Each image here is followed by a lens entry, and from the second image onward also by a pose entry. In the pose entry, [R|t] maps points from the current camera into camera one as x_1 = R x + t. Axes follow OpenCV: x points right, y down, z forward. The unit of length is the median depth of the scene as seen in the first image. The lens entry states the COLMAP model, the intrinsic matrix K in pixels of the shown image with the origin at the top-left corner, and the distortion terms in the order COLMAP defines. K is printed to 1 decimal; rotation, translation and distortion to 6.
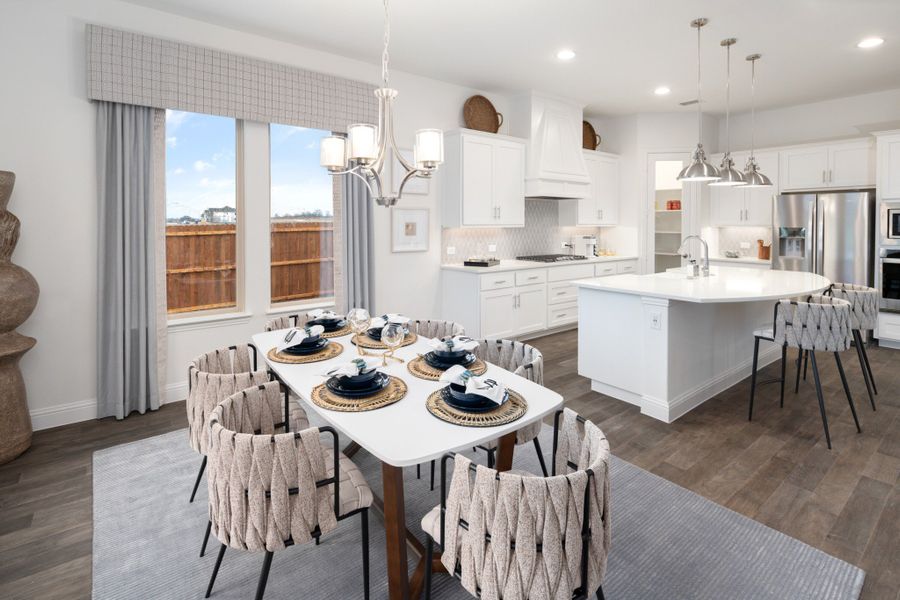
lens RADIAL K [[443.7, 0, 419.0], [0, 443.7, 226.7], [0, 0, 1]] dist [-0.003637, -0.000745]
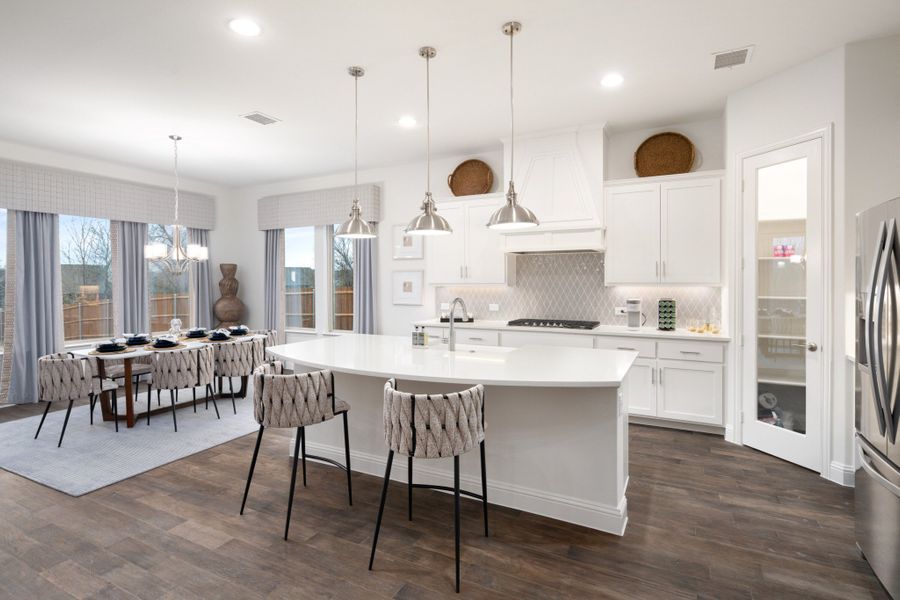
lens RADIAL K [[428.5, 0, 453.0], [0, 428.5, 280.9], [0, 0, 1]] dist [0.000621, 0.000165]
pose [[0.447099, 0.000890, -0.894484, 1.147517], [0.001295, 0.999998, 0.001643, -0.013760], [0.894483, -0.001893, 0.447097, 0.570203]]
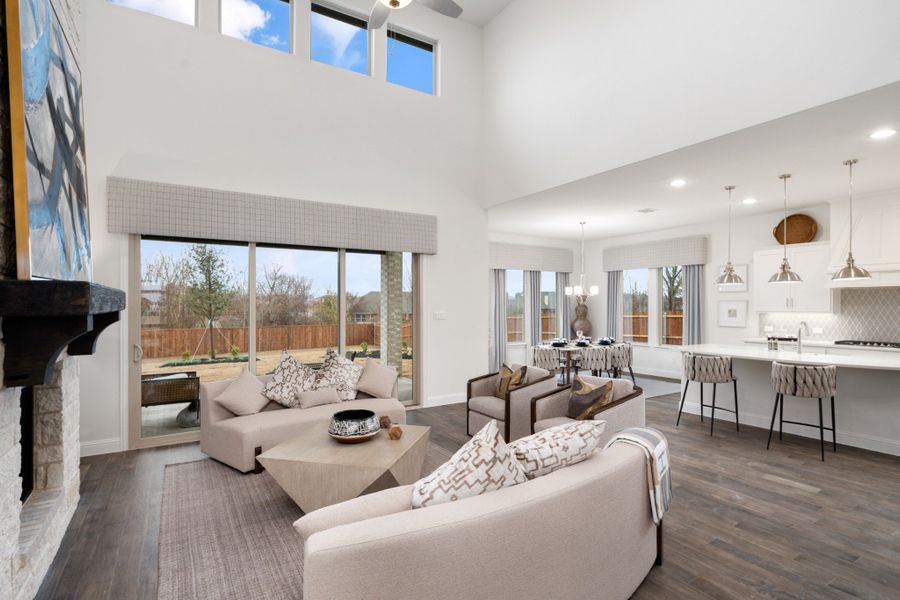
lens RADIAL K [[437.5, 0, 471.6], [0, 437.5, 303.2], [0, 0, 1]] dist [-0.002378, -0.001389]
pose [[-0.051939, -0.001238, -0.998649, 1.681354], [-0.001970, 0.999997, -0.001137, -0.028415], [0.998648, 0.001909, -0.051942, 0.108141]]
